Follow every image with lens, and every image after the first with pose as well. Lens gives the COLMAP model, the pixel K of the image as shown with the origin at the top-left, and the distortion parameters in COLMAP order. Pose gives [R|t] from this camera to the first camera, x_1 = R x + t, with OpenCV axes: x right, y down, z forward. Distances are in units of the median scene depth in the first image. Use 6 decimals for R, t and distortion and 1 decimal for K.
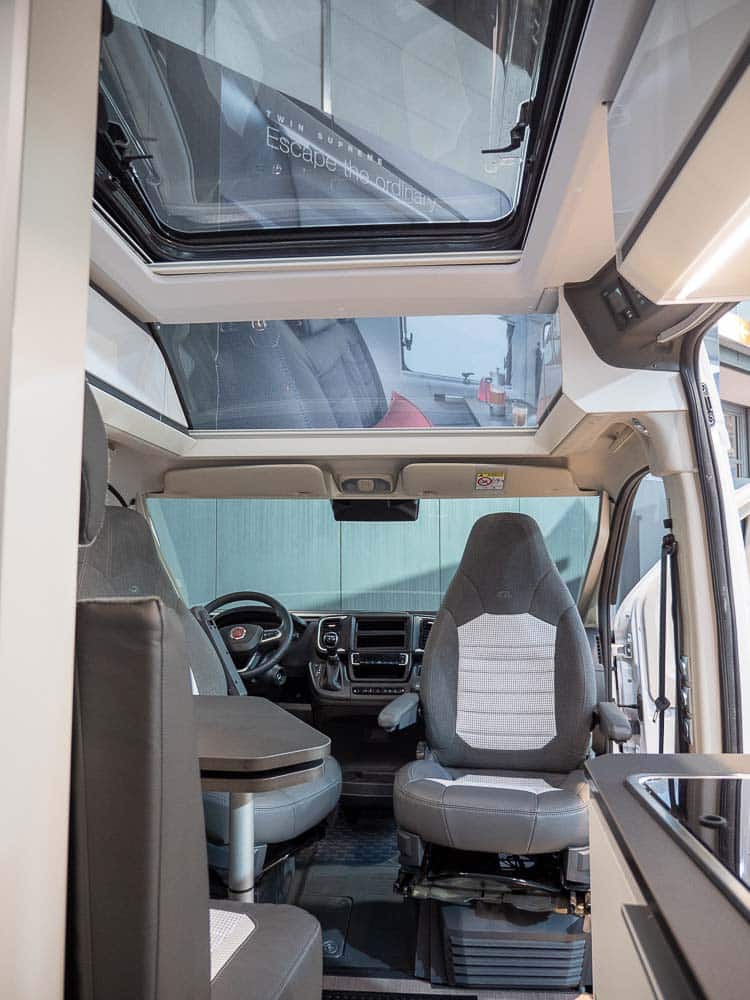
lens RADIAL K [[739.1, 0, 375.0], [0, 739.1, 500.0], [0, 0, 1]] dist [-0.026039, 0.004089]
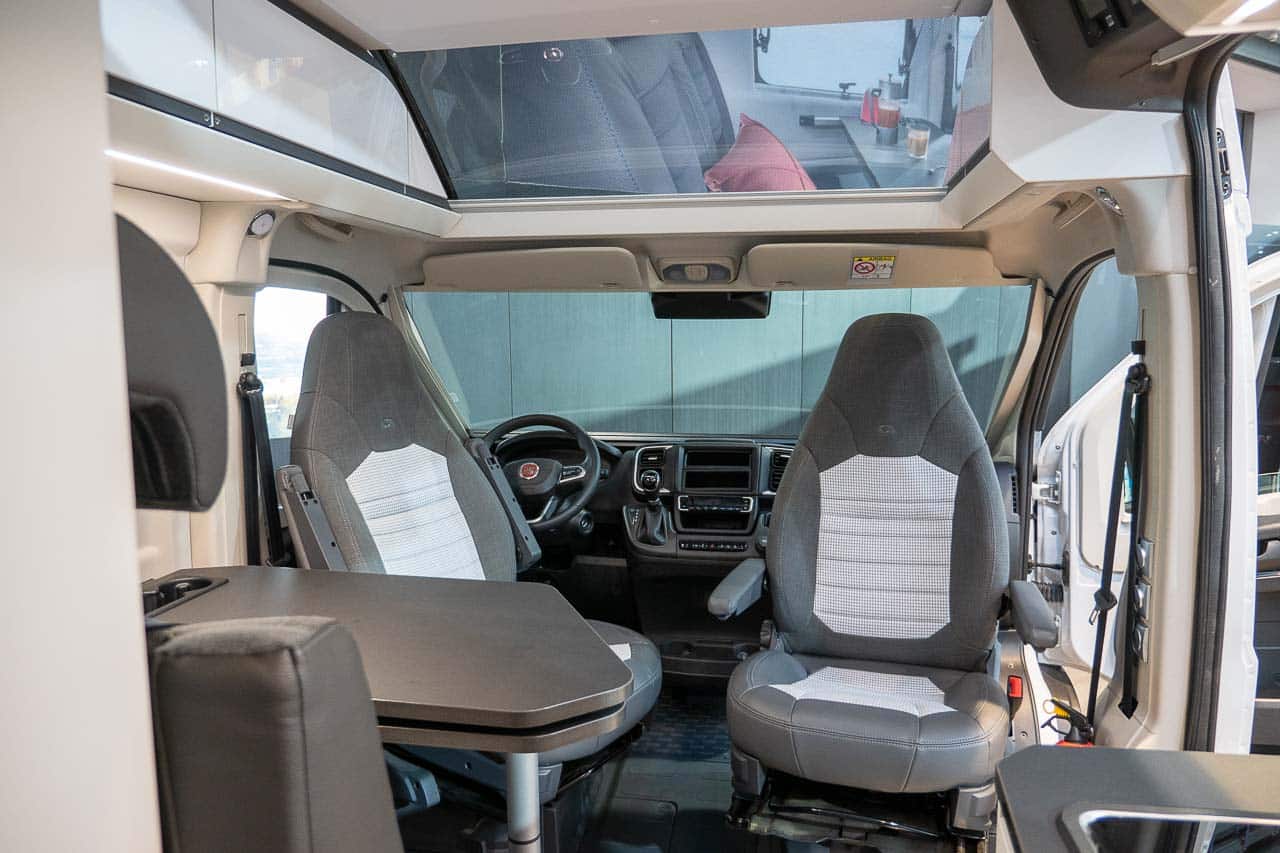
lens RADIAL K [[908.9, 0, 635.4], [0, 908.9, 433.9], [0, 0, 1]] dist [-0.024548, 0.009250]
pose [[0.995255, 0.006388, -0.097093, 0.015918], [0.014271, 0.977469, 0.210597, -0.055778], [0.096251, -0.210983, 0.972739, 0.105791]]
